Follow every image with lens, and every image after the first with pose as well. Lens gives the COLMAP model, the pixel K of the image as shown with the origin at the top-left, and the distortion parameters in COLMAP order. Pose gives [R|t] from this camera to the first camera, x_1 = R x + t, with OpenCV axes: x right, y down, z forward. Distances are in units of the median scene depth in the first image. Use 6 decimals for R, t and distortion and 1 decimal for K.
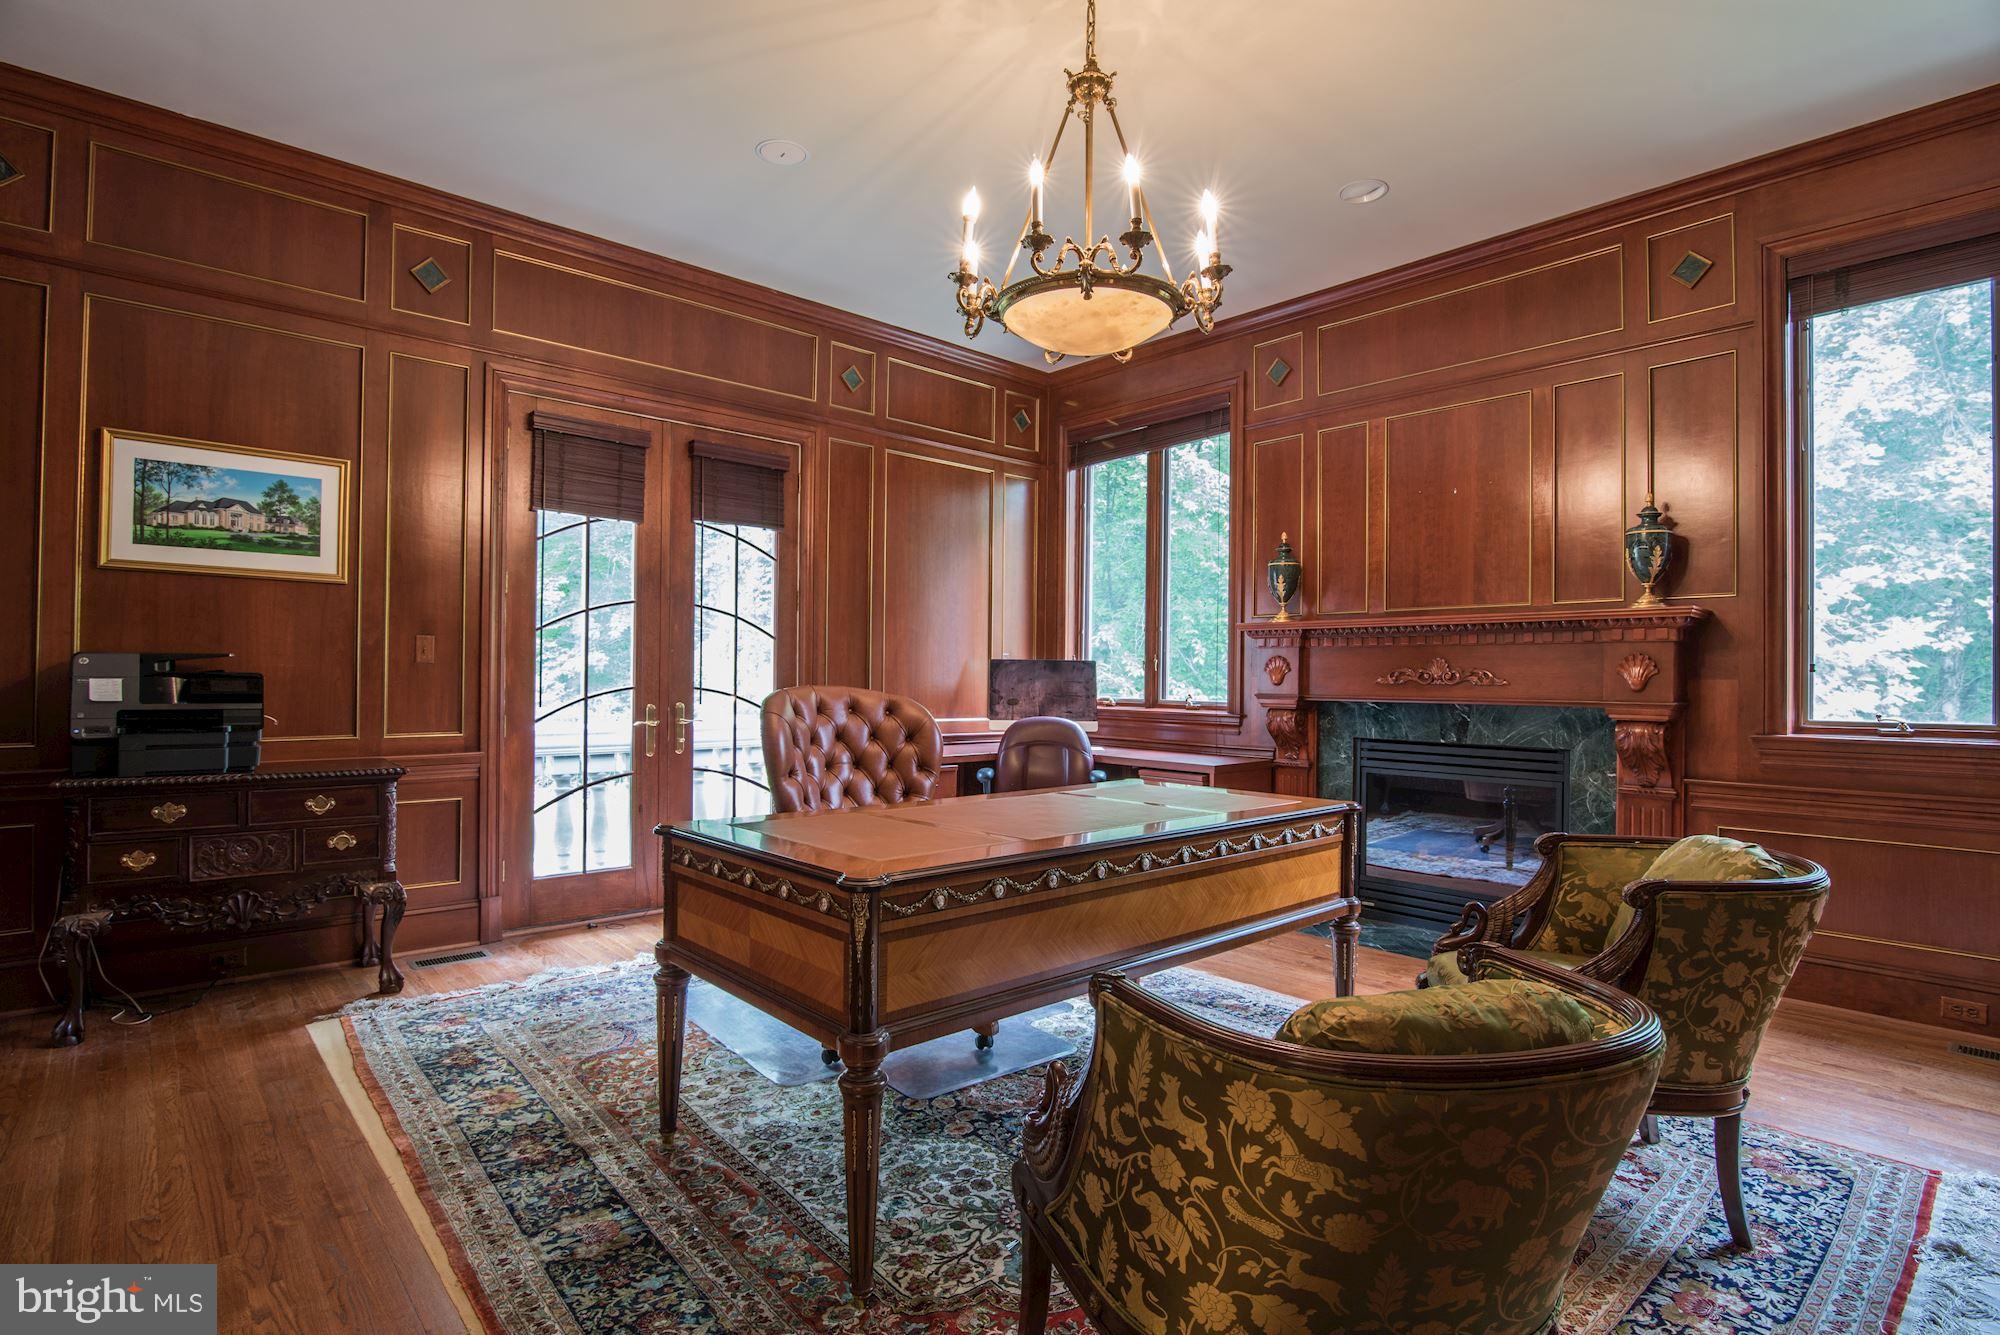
lens RADIAL K [[998.8, 0, 991.1], [0, 998.8, 665.5], [0, 0, 1]] dist [-0.015019, -0.001336]
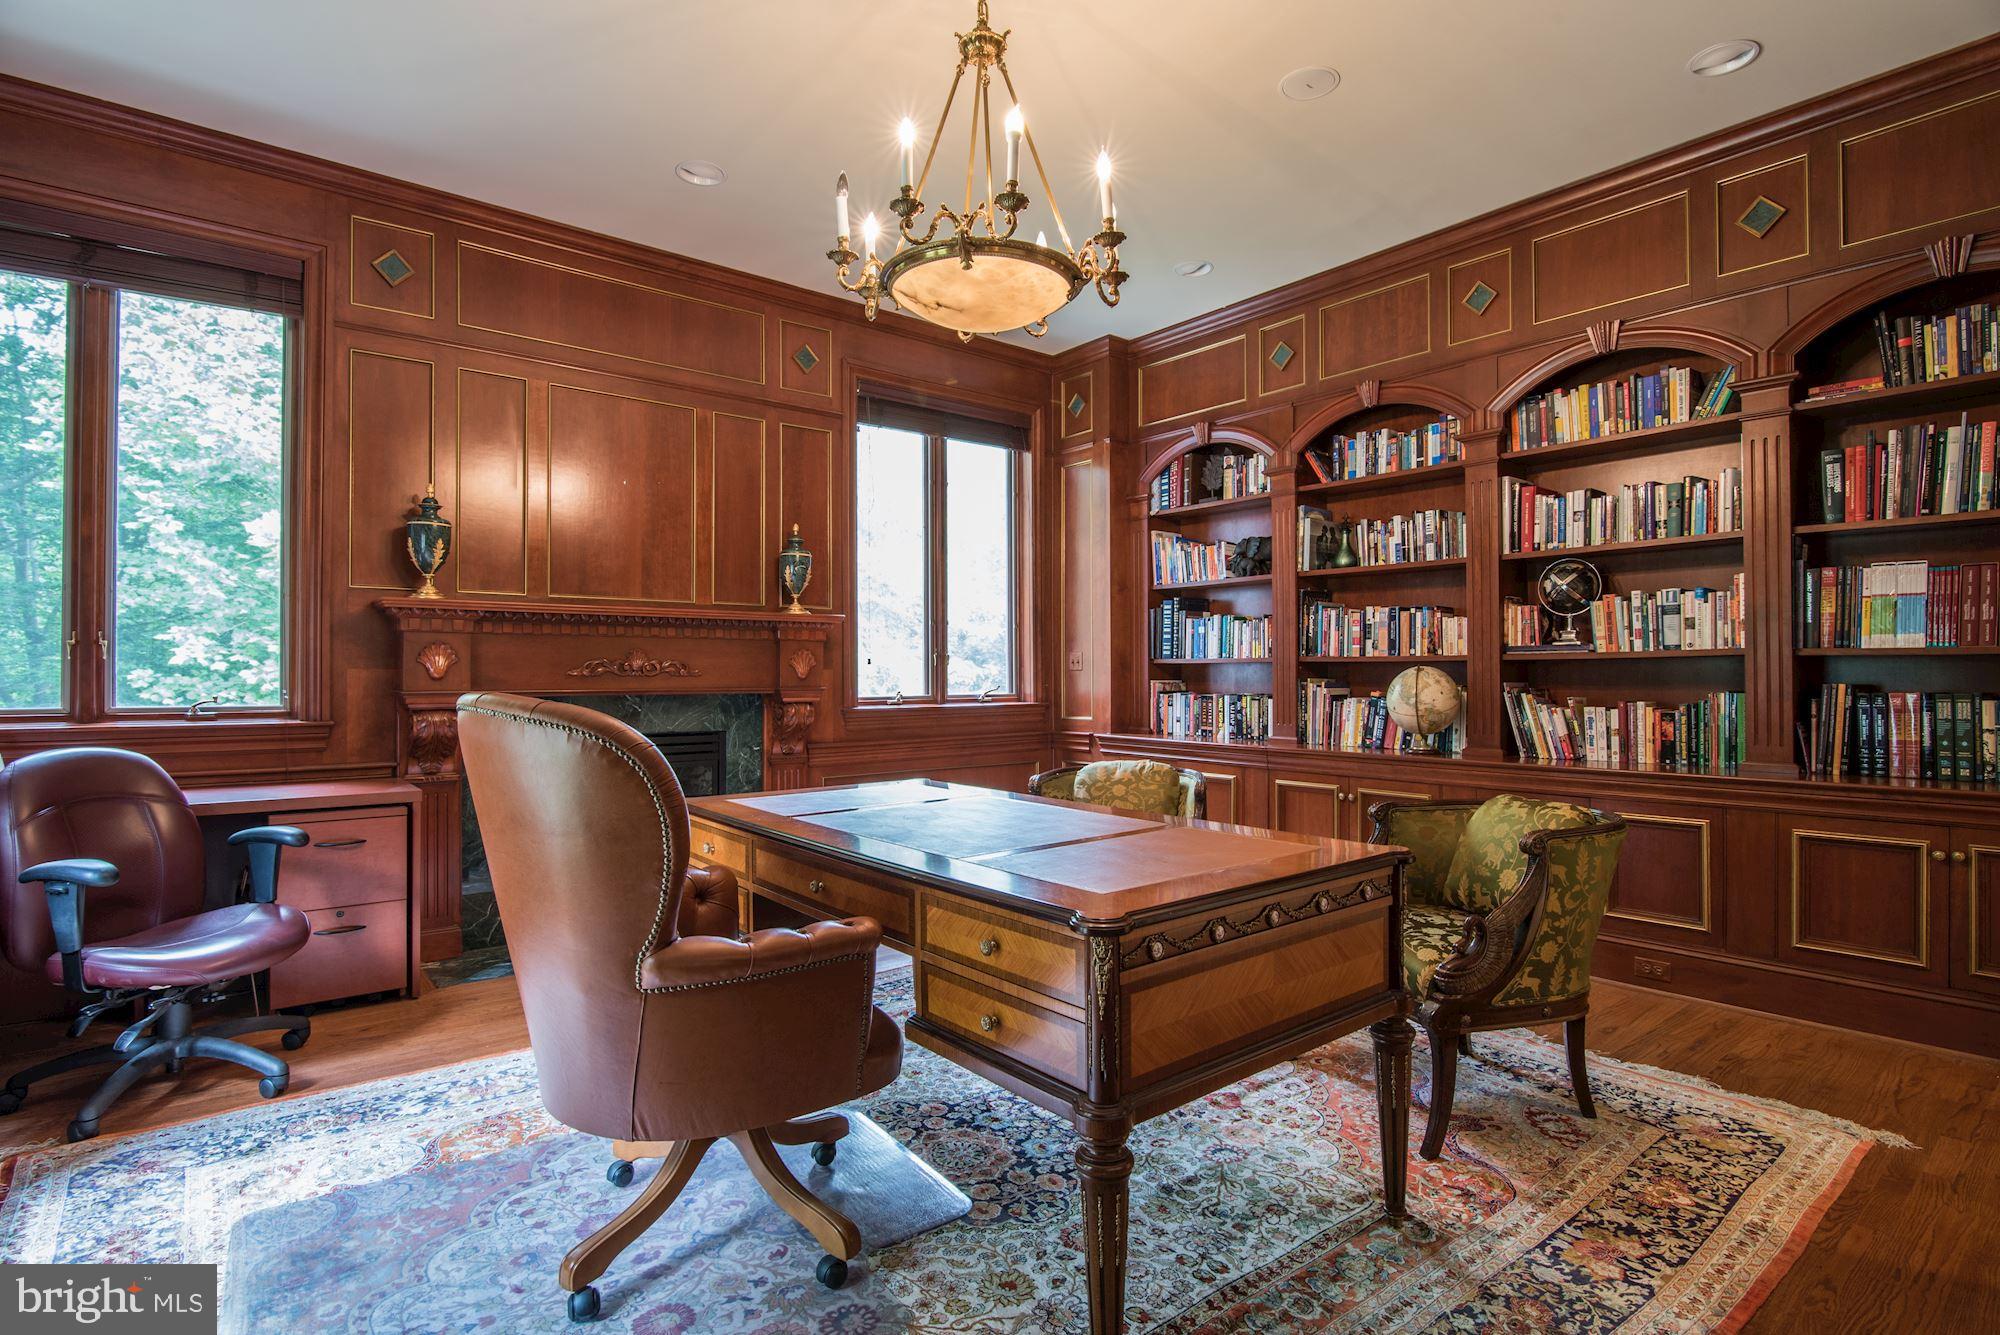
lens RADIAL K [[998.8, 0, 1000.6], [0, 998.8, 672.0], [0, 0, 1]] dist [-0.015019, -0.001336]
pose [[0.048785, -0.007401, 0.998782, -0.785901], [-0.010780, 0.999910, 0.007936, 0.004679], [-0.998751, -0.011155, 0.048701, 0.867309]]
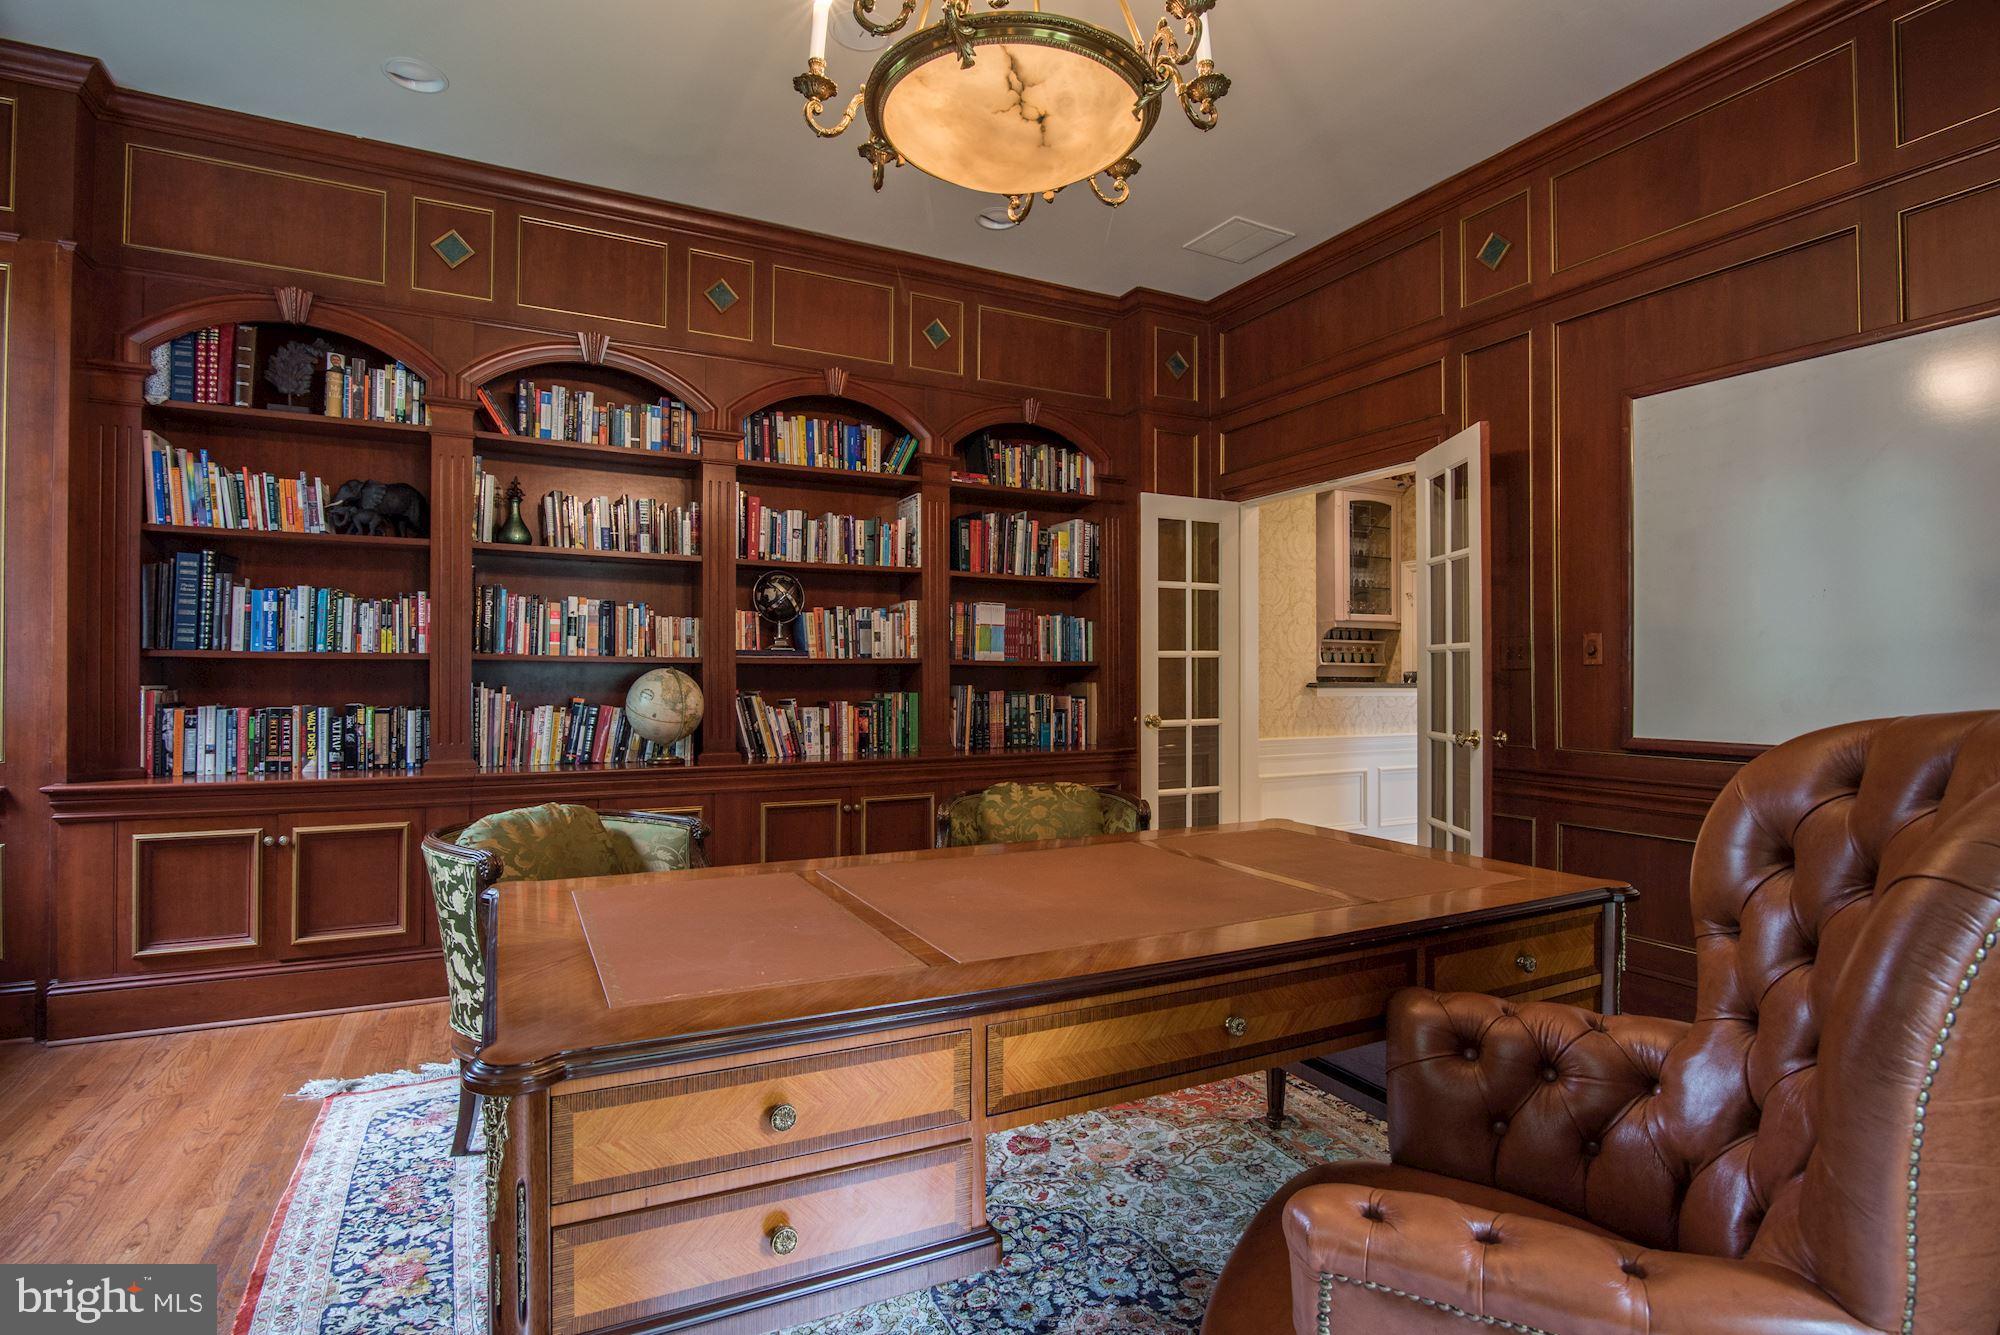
lens RADIAL K [[998.8, 0, 1000.3], [0, 998.8, 664.5], [0, 0, 1]] dist [-0.015019, -0.001336]
pose [[-0.971127, -0.009524, 0.238373, -0.050796], [-0.015537, 0.999606, -0.023357, 0.020282], [-0.238057, -0.026386, -0.970893, 1.515472]]
